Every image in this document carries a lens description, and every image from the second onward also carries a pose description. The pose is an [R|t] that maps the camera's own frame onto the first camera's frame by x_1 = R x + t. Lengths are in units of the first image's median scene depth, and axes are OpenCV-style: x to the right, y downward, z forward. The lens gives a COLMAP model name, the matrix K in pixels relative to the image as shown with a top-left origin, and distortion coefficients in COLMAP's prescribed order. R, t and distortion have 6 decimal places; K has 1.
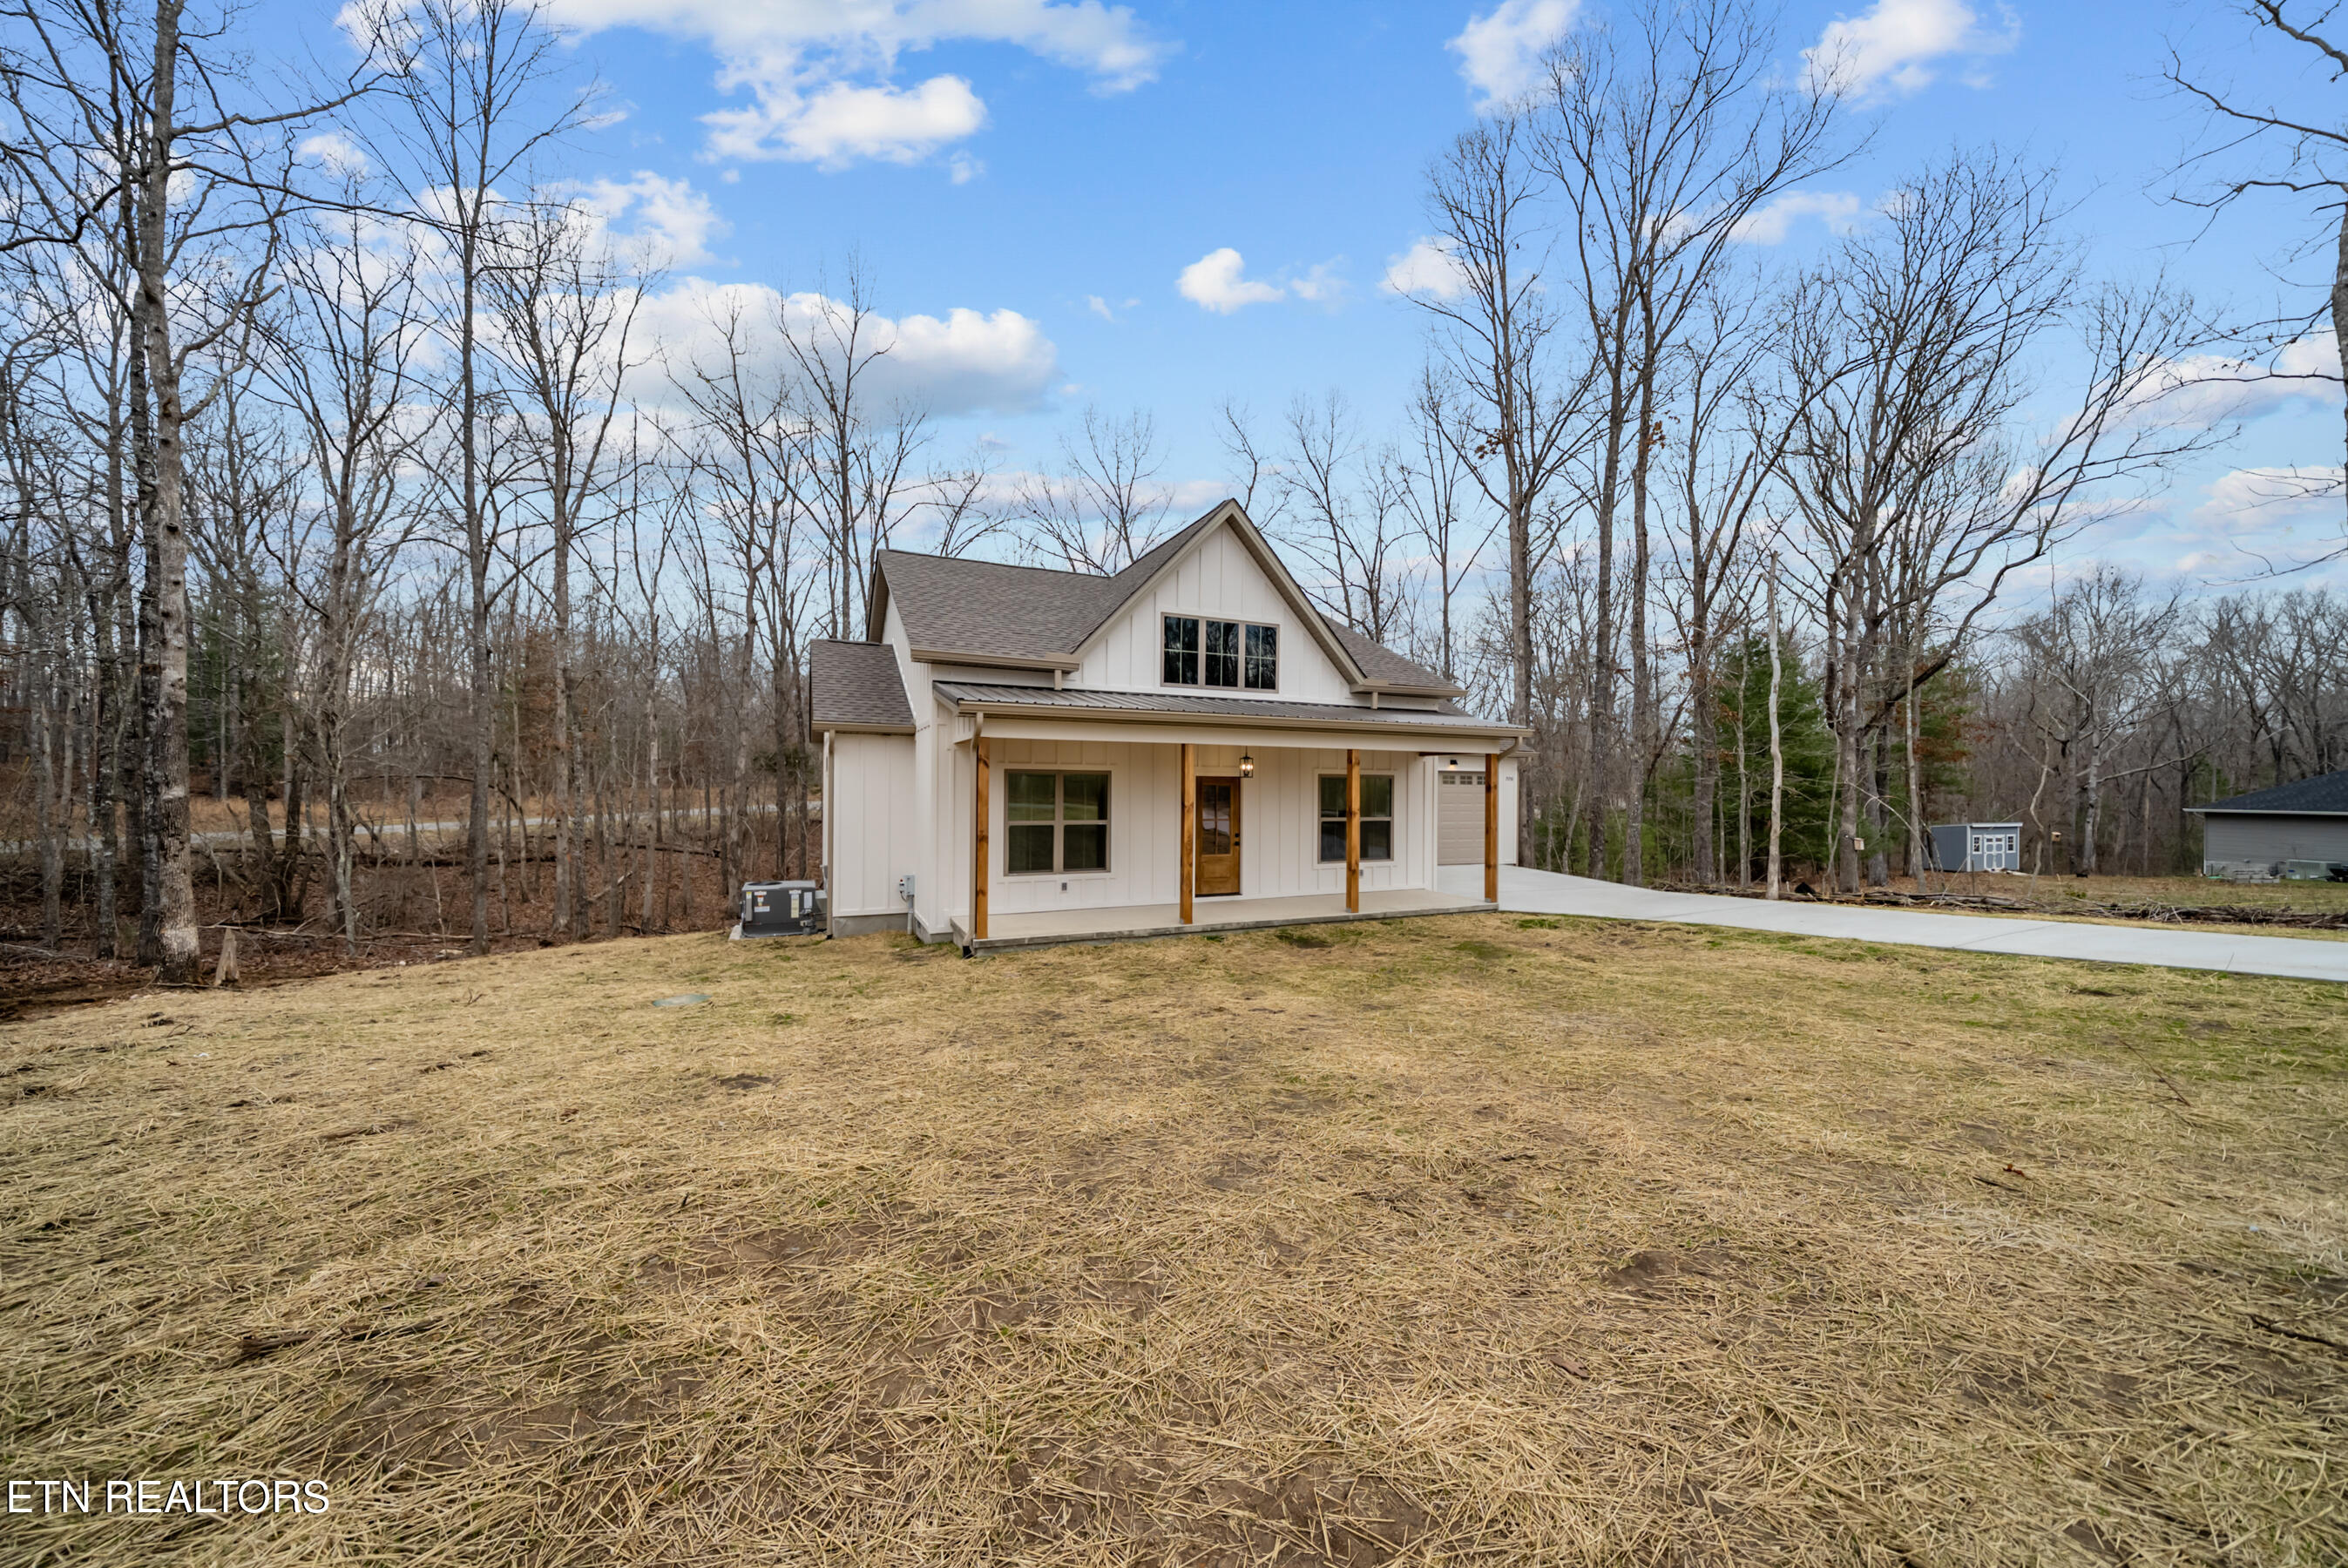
lens RADIAL K [[805.0, 0, 1178.5], [0, 805.0, 775.0], [0, 0, 1]] dist [-0.011383, 0.000048]
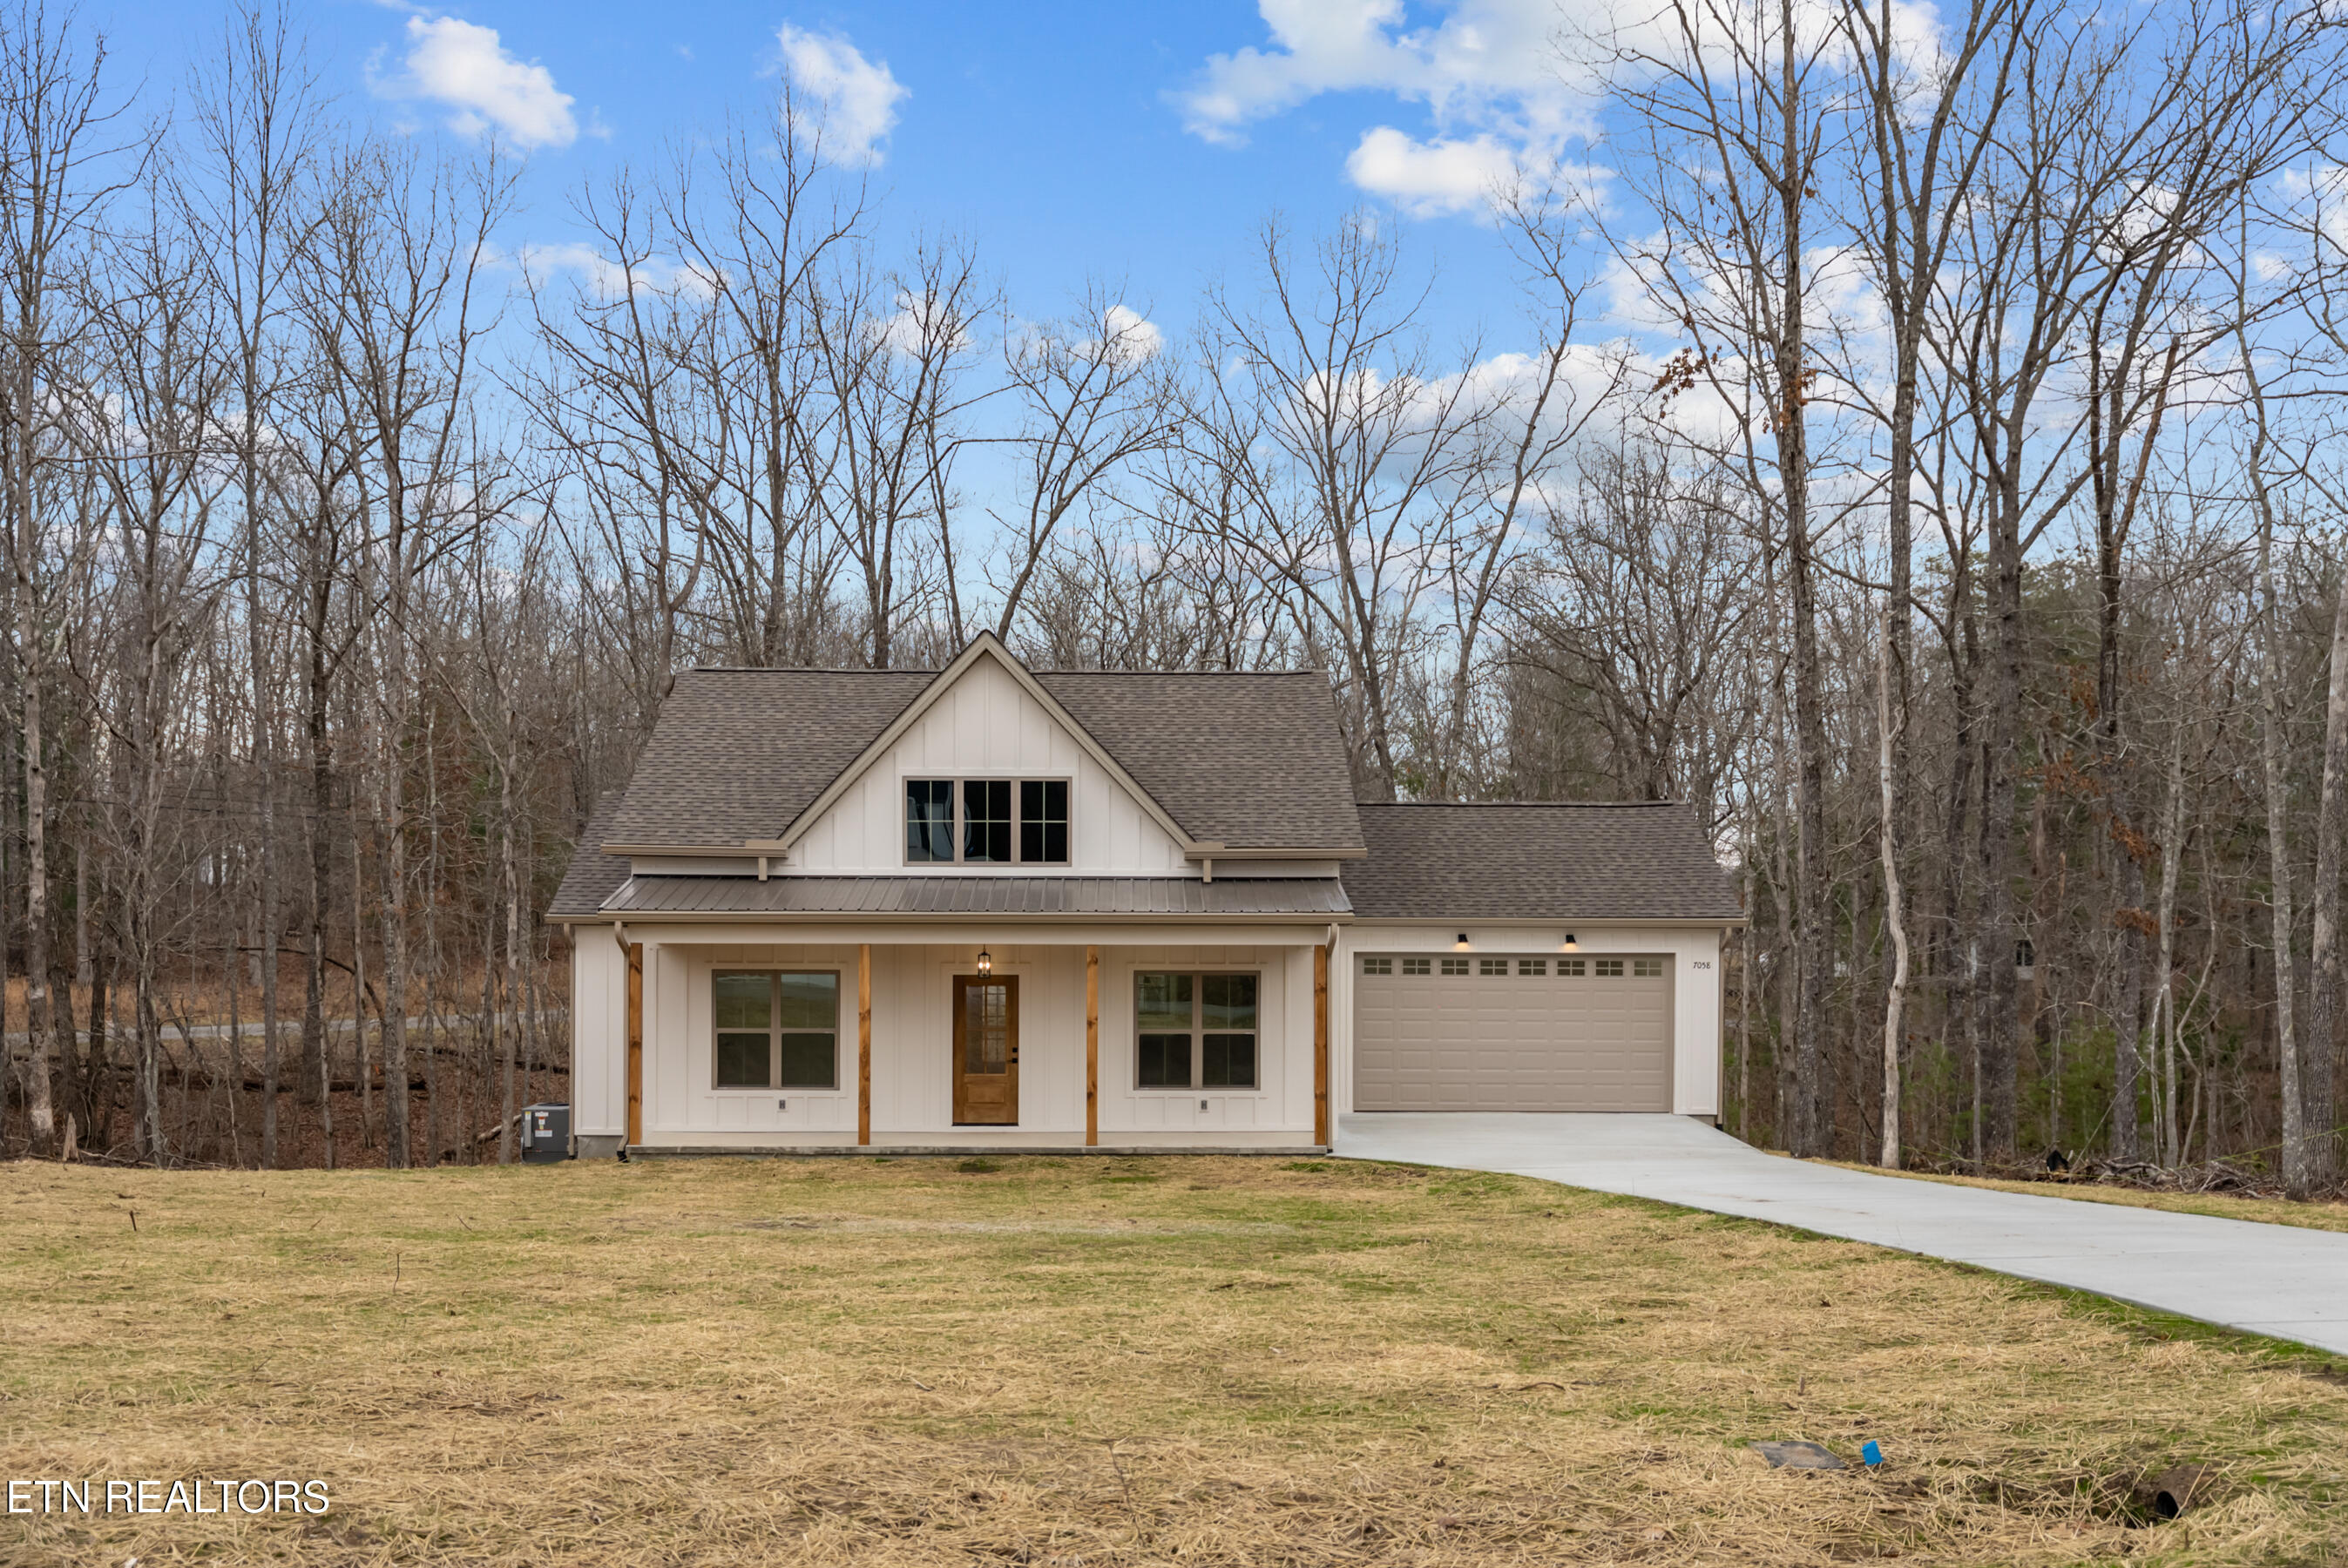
lens RADIAL K [[2415.9, 0, 1170.6], [0, 2415.9, 882.6], [0, 0, 1]] dist [-0.006925, -0.009183]
pose [[0.916690, -0.012197, -0.399412, 1.182661], [0.010073, 0.999922, -0.007416, -0.070083], [0.399471, 0.002775, 0.916741, -1.119296]]
